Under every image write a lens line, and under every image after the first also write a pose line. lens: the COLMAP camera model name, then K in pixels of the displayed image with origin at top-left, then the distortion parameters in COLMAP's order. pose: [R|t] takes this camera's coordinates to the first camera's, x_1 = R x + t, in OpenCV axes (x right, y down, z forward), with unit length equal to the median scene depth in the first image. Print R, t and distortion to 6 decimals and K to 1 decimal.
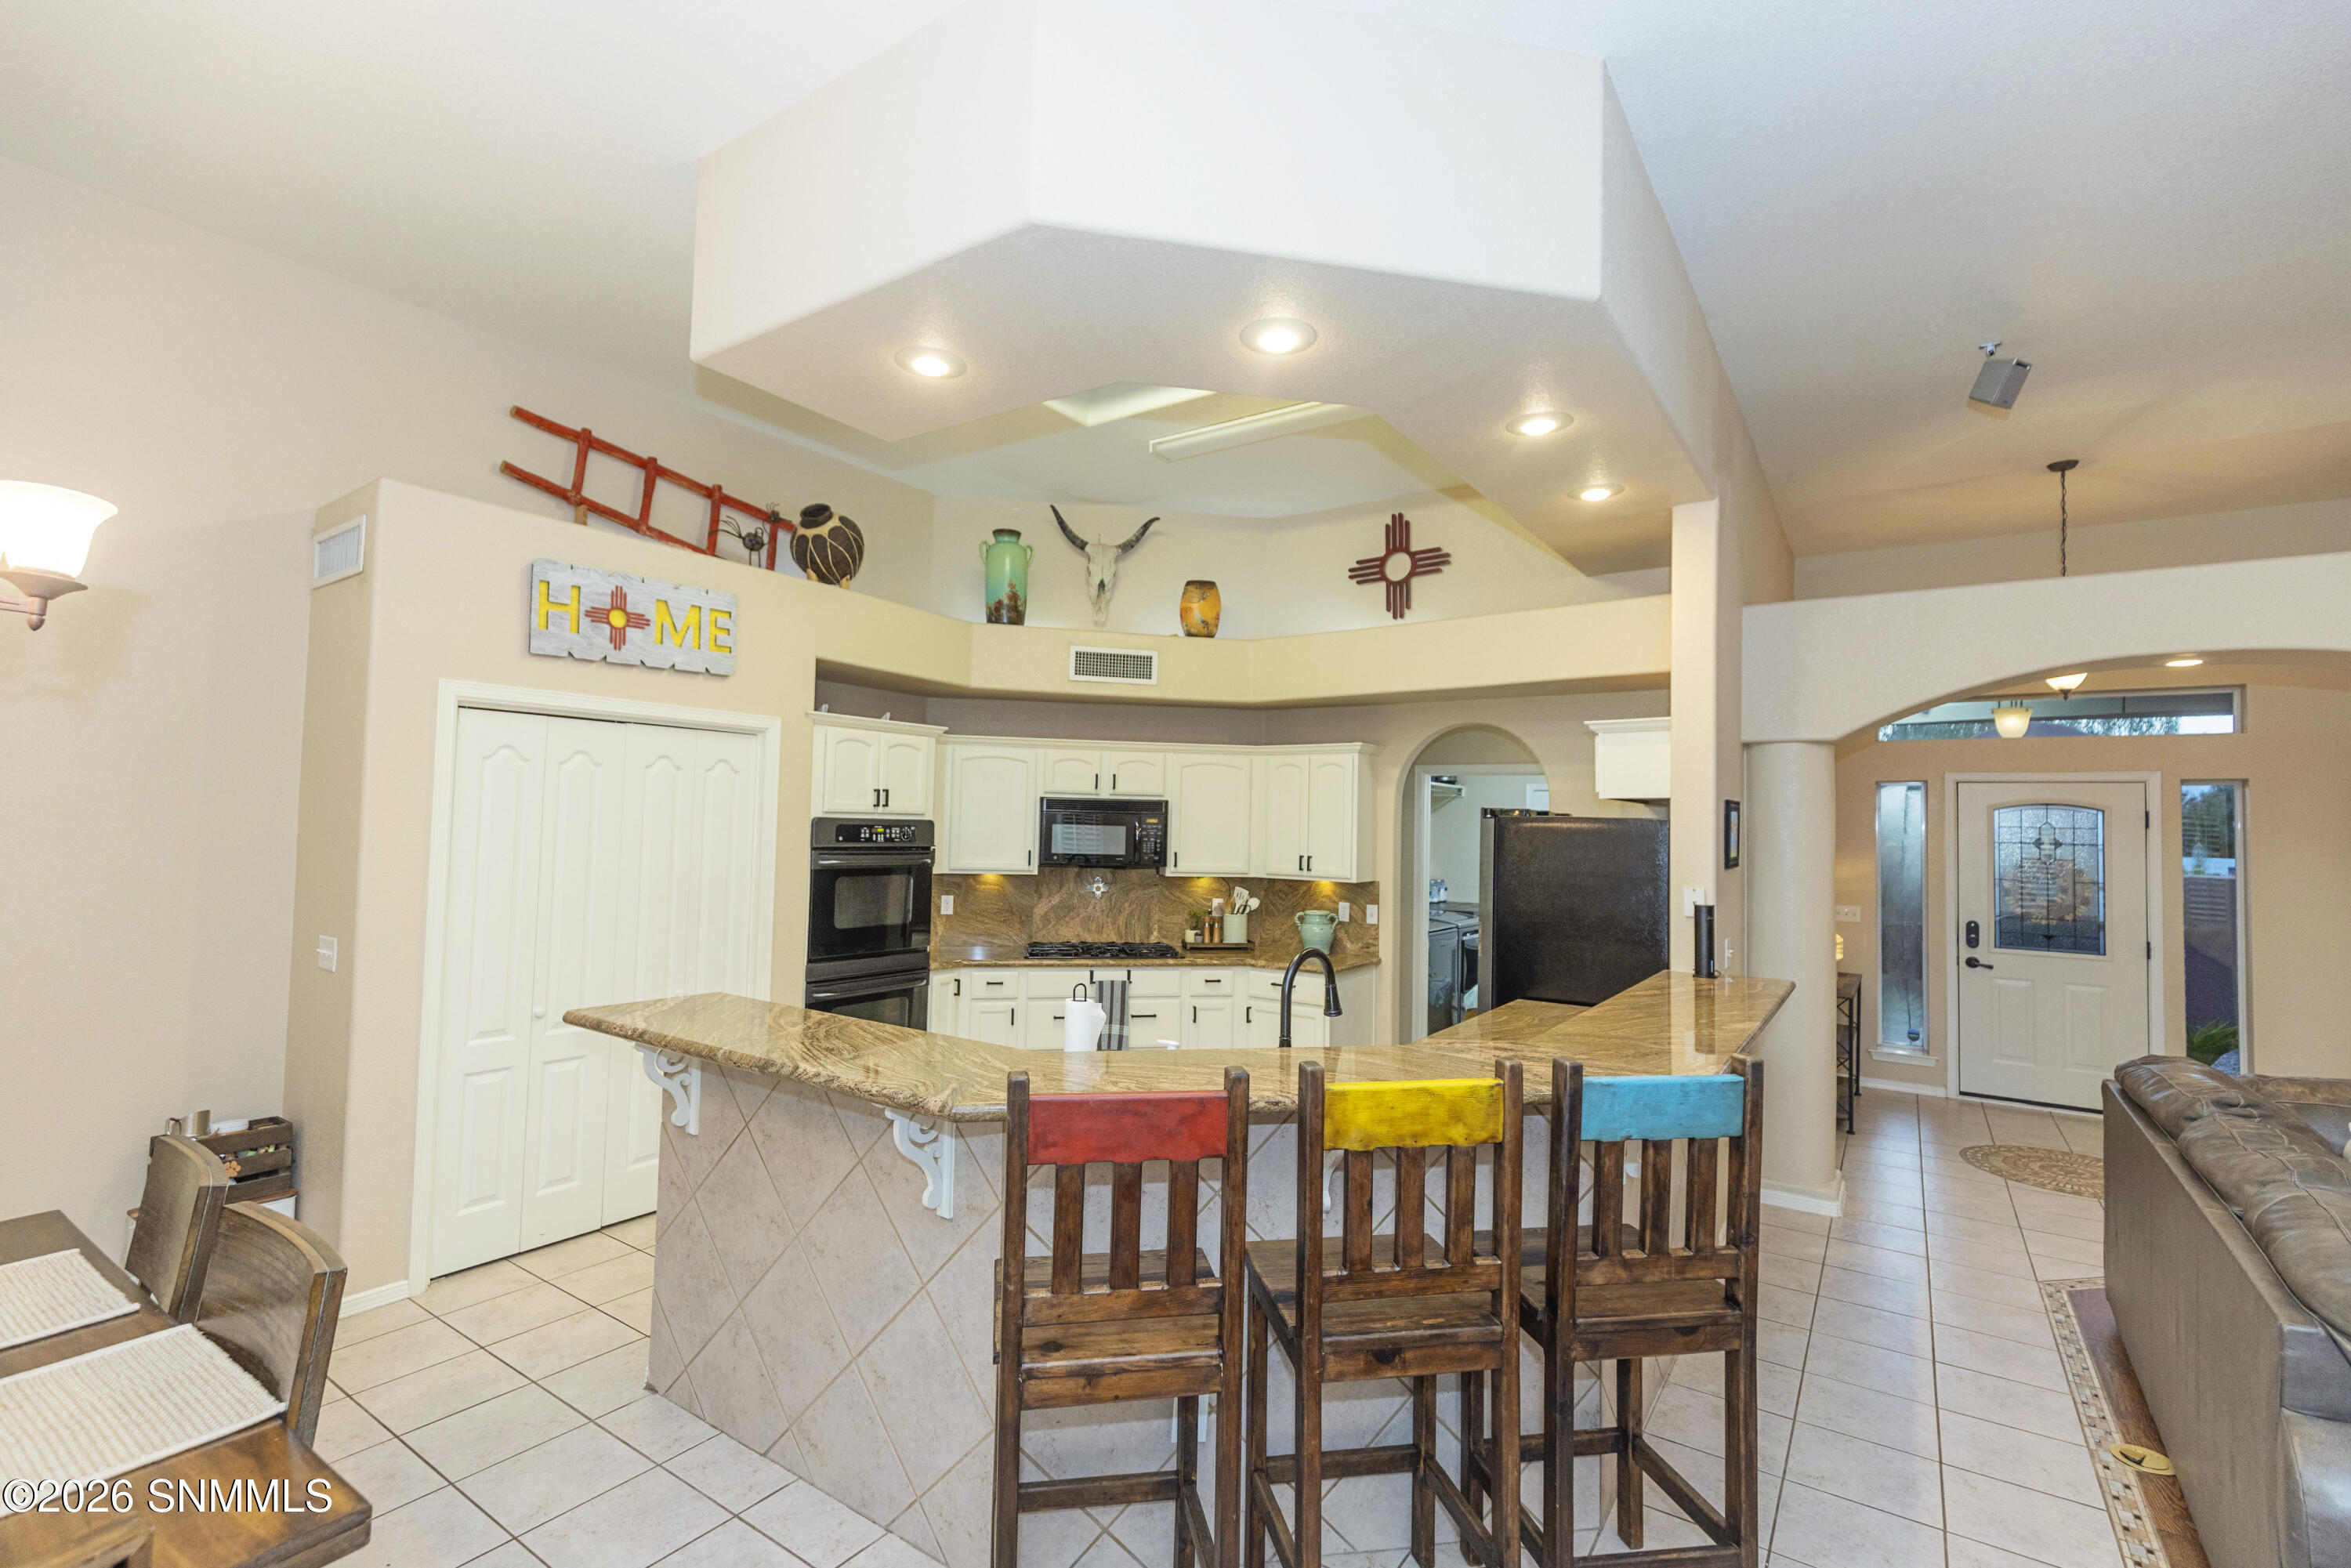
lens RADIAL K [[1045.9, 0, 1176.4], [0, 1045.9, 780.2], [0, 0, 1]] dist [0.008798, -0.001539]
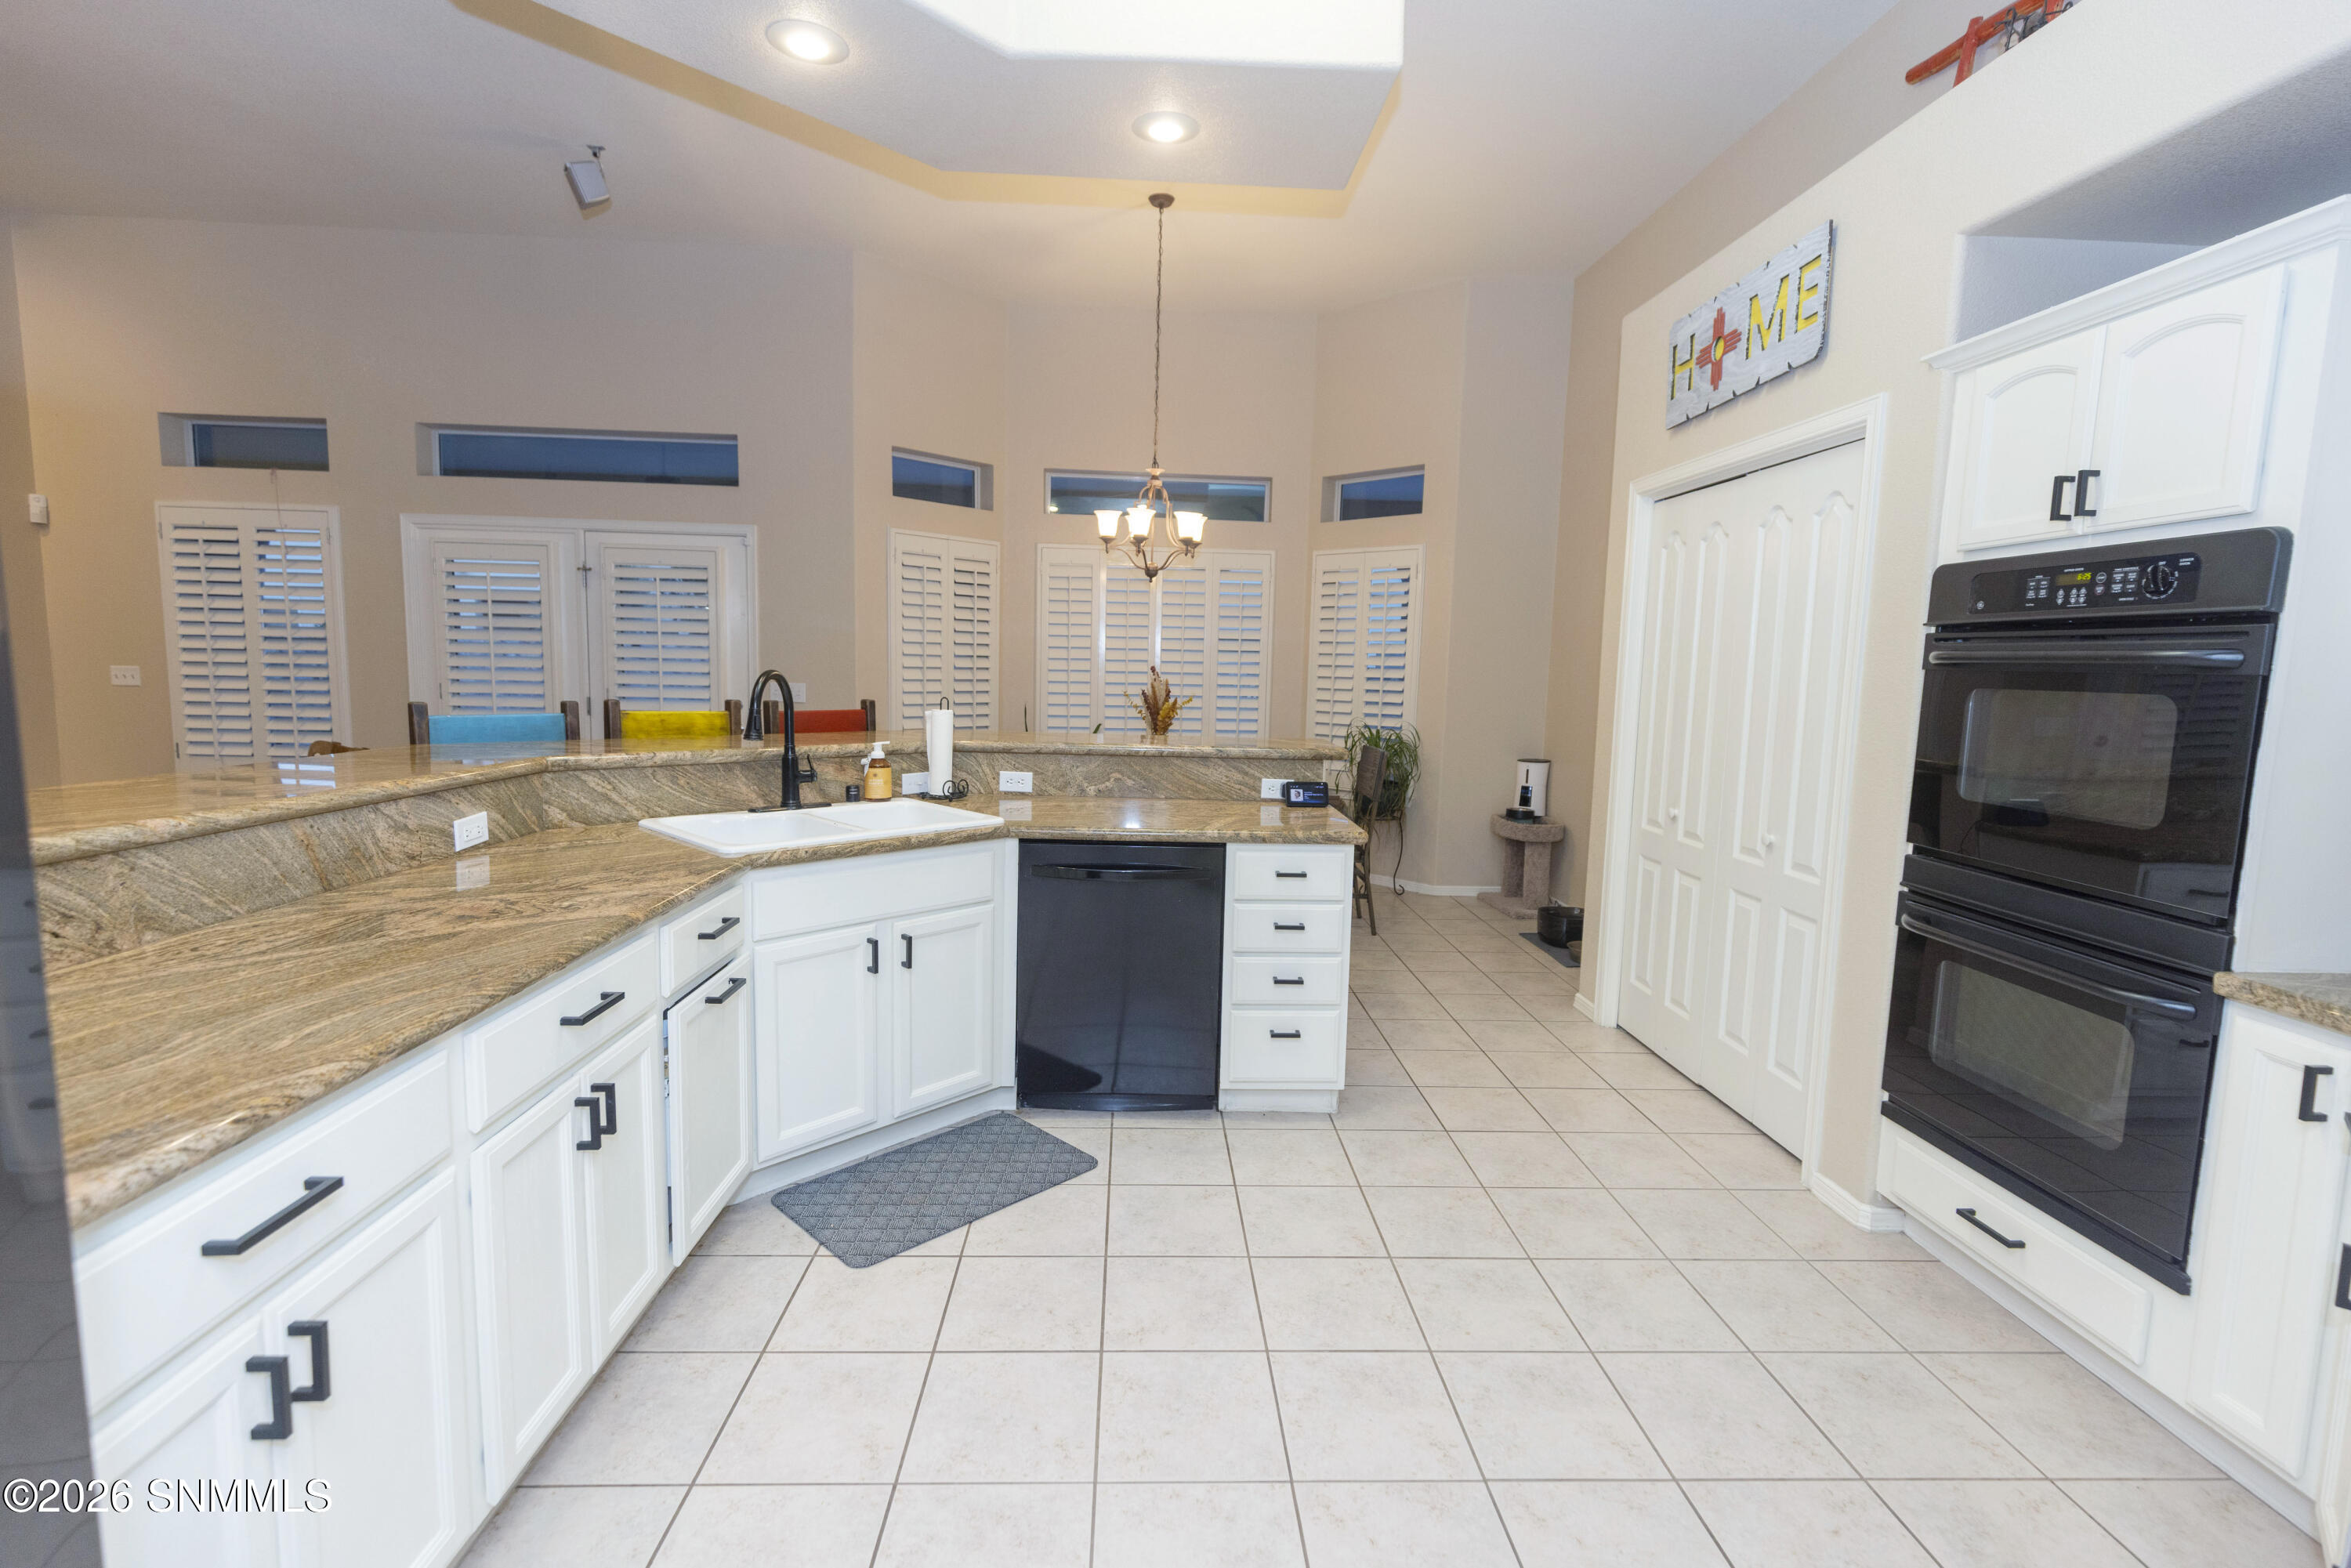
lens RADIAL K [[1045.9, 0, 1176.5], [0, 1045.9, 772.3], [0, 0, 1]] dist [0.008798, -0.001539]
pose [[-0.798358, 0.021042, -0.601816, 0.222411], [-0.017457, 0.998161, 0.058057, 0.099145], [0.601931, 0.056856, -0.796522, 1.057467]]
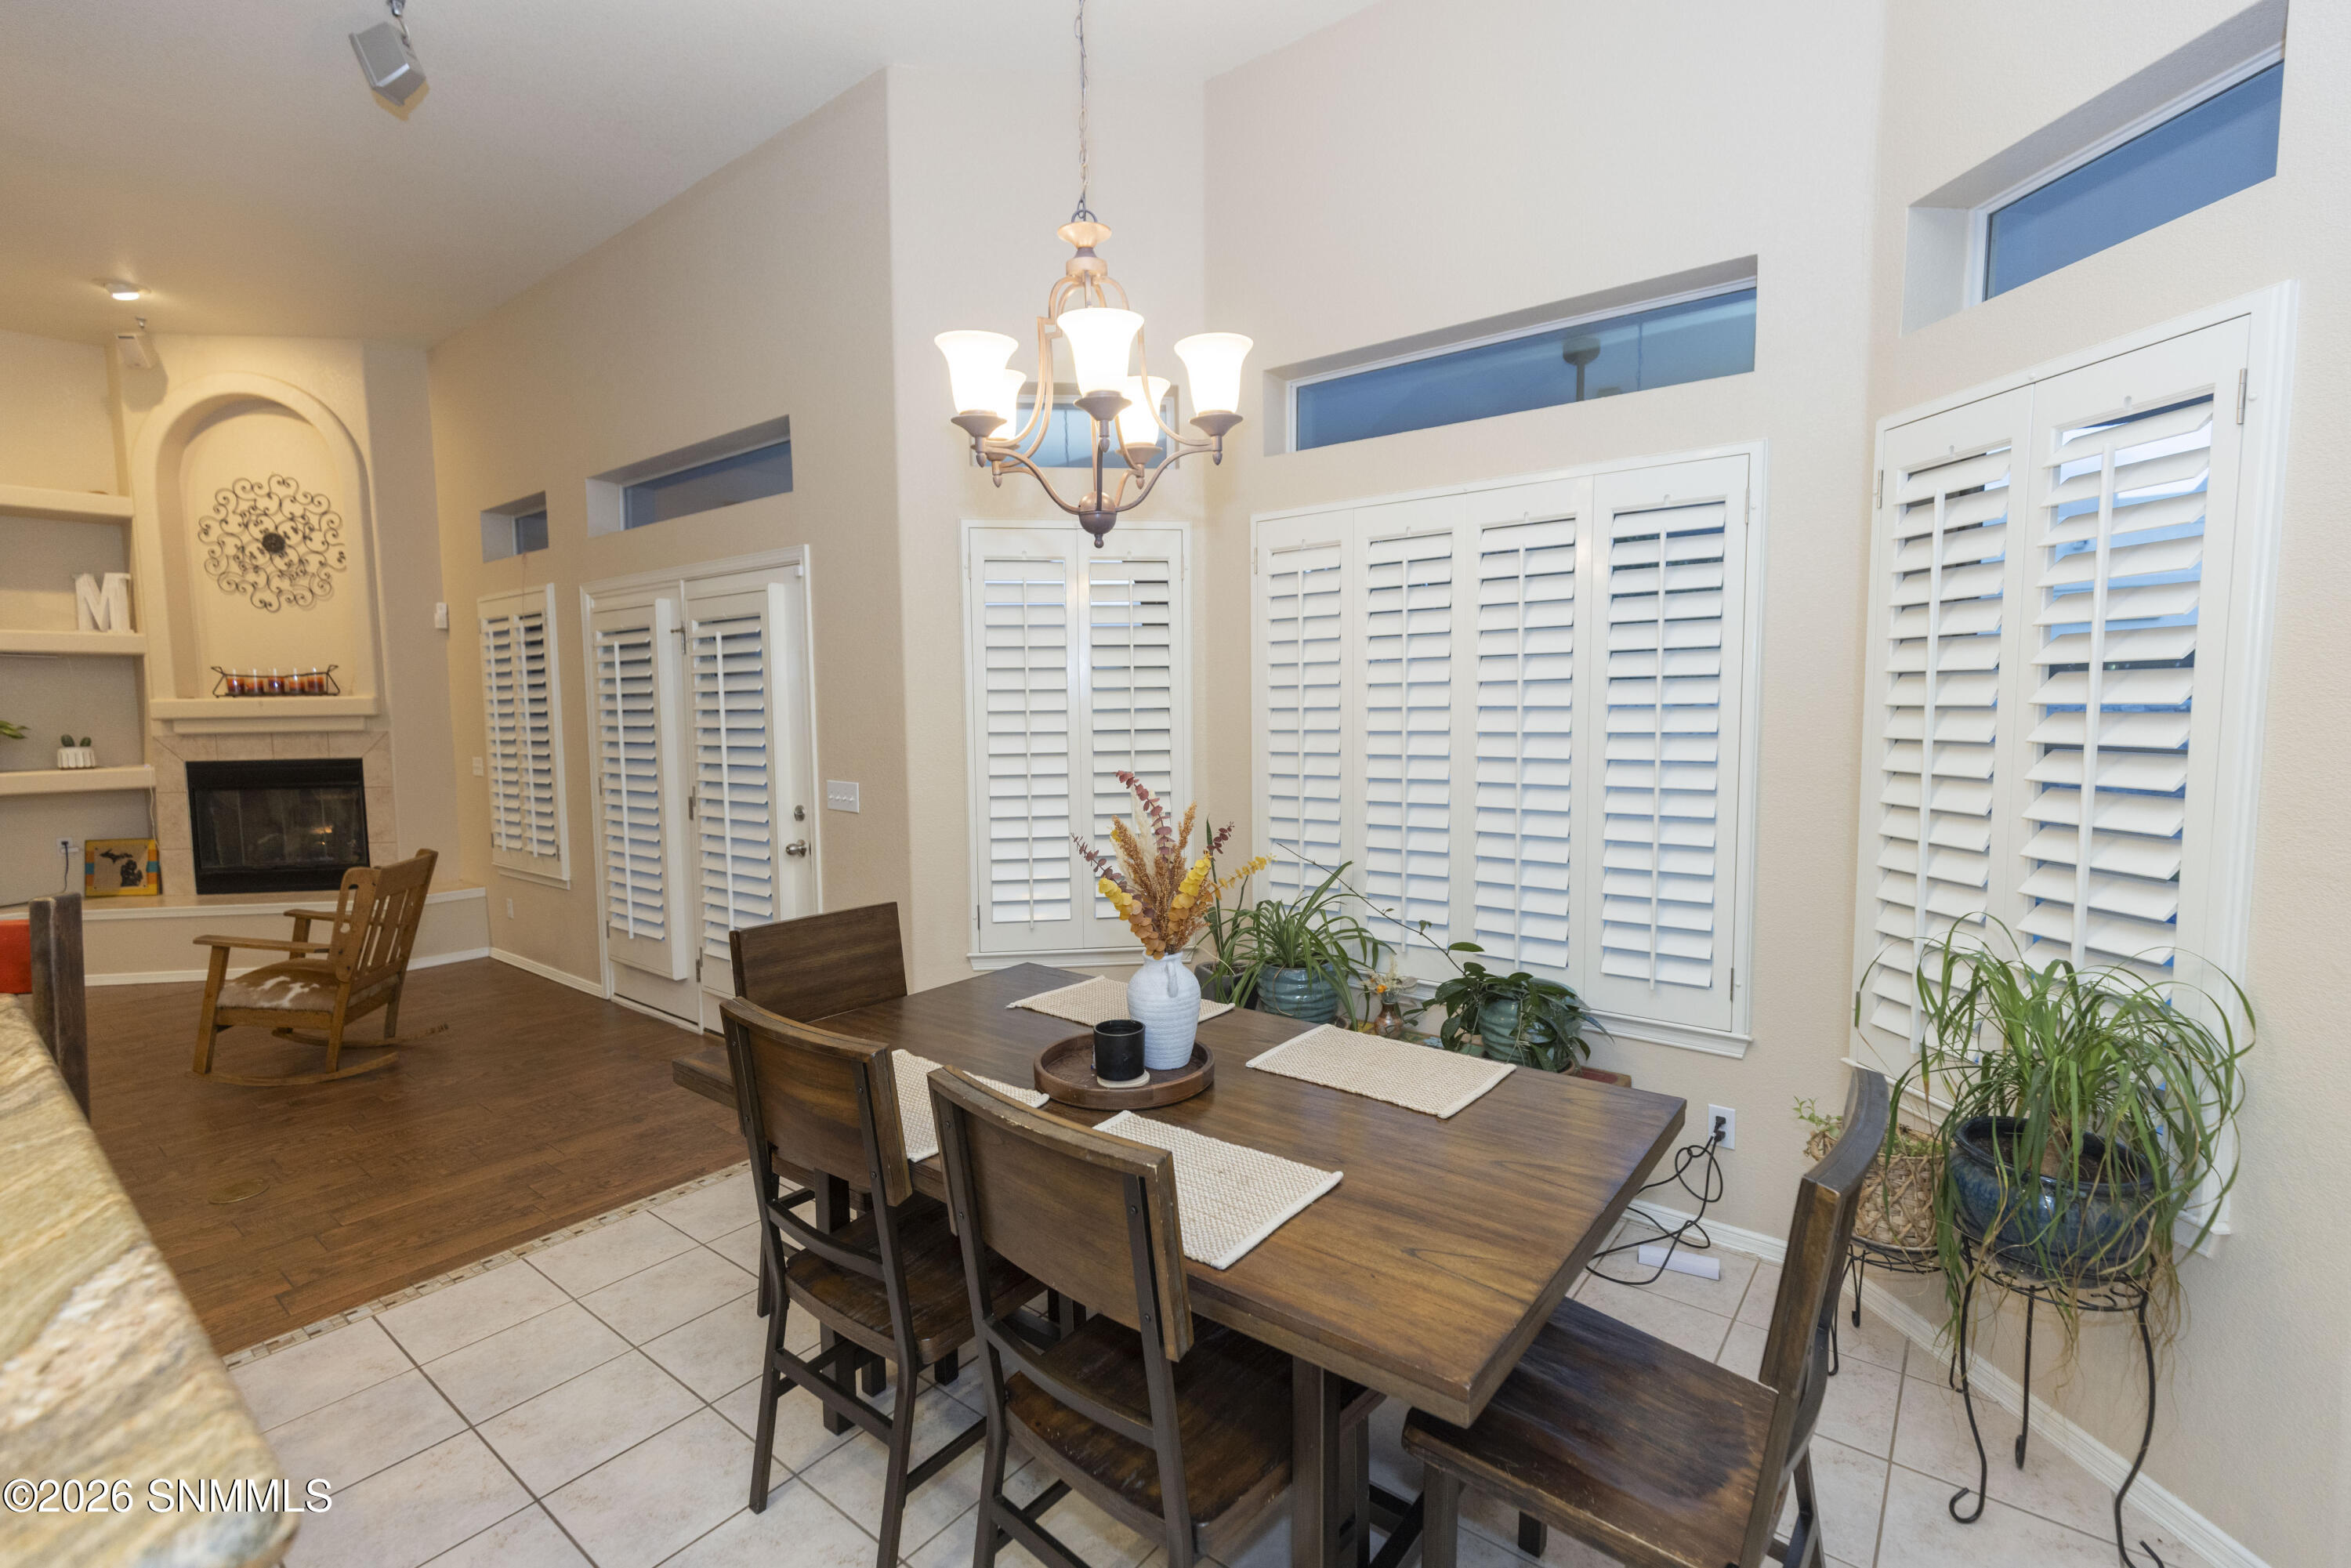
lens RADIAL K [[1045.9, 0, 1179.9], [0, 1045.9, 779.0], [0, 0, 1]] dist [0.008798, -0.001539]
pose [[-0.997938, -0.013257, 0.062801, -0.398592], [-0.010951, 0.999258, 0.036929, 0.045094], [-0.063244, 0.036165, -0.997343, 0.618146]]
